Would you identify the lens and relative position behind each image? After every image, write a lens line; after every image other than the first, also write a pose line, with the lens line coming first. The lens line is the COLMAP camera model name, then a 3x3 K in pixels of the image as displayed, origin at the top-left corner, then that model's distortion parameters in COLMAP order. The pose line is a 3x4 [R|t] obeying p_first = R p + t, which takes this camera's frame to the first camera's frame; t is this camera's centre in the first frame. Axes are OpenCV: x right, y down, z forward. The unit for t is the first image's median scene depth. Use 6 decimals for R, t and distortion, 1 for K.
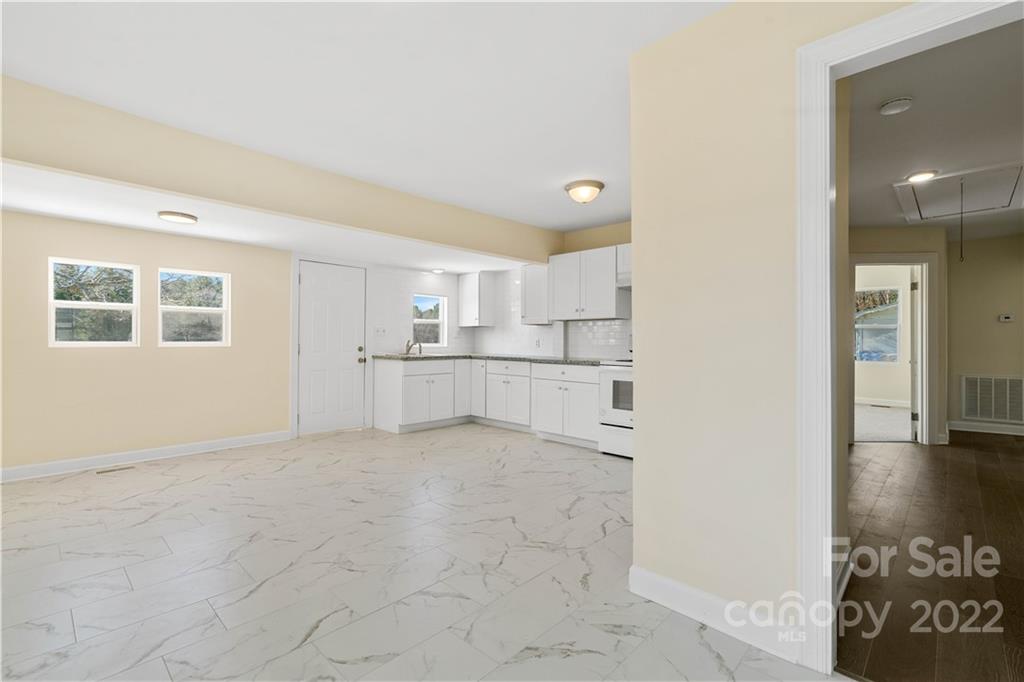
lens RADIAL K [[460.7, 0, 513.8], [0, 460.7, 337.0], [0, 0, 1]] dist [-0.003304, 0.000676]
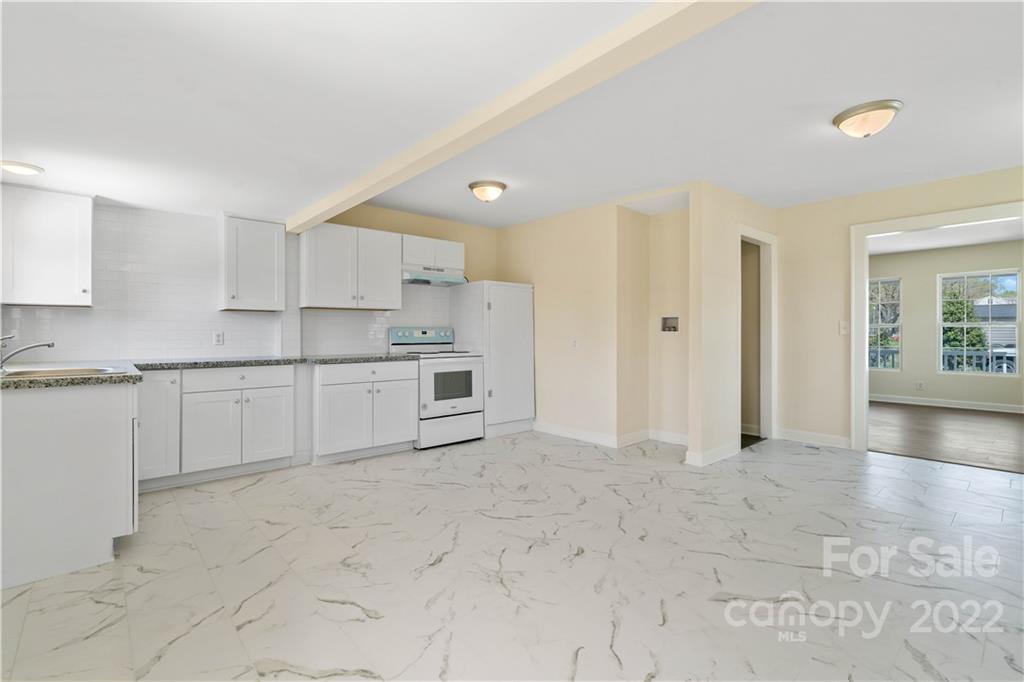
lens RADIAL K [[464.5, 0, 513.3], [0, 464.5, 334.1], [0, 0, 1]] dist [0.000902, 0.000244]
pose [[0.075331, -0.003529, 0.997152, -0.763163], [-0.005102, 0.999979, 0.003925, 0.004408], [-0.997145, -0.005383, 0.075312, 0.735824]]
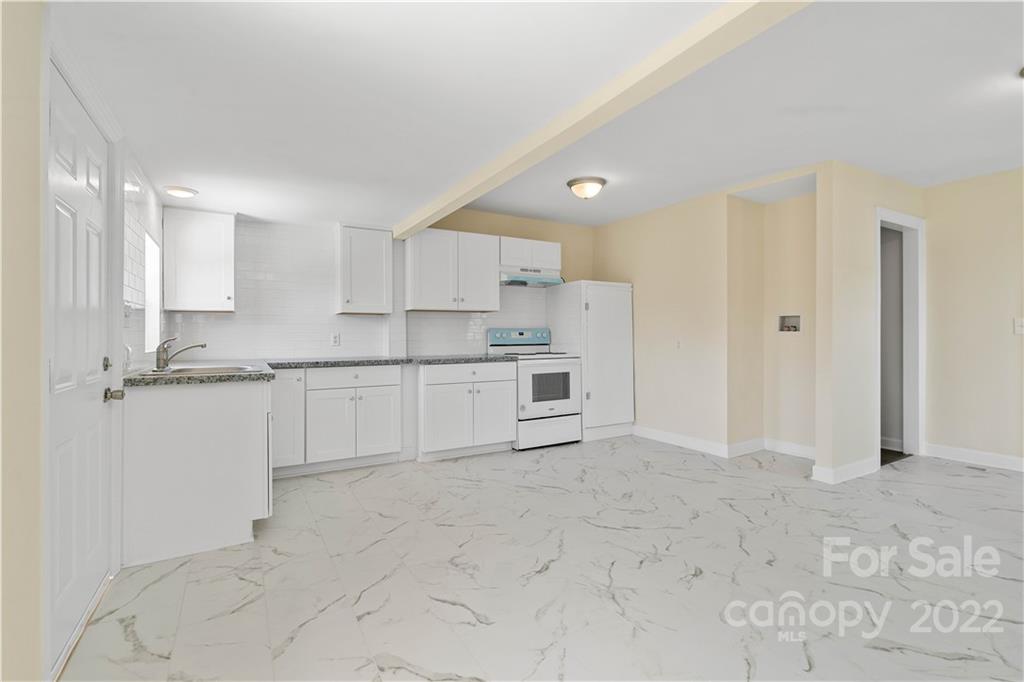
lens RADIAL K [[460.7, 0, 513.8], [0, 460.7, 337.0], [0, 0, 1]] dist [-0.003304, 0.000676]
pose [[0.263080, -0.007937, 0.964741, -0.742701], [-0.001165, 0.999963, 0.008544, 0.004657], [-0.964773, -0.003372, 0.263061, 0.758061]]
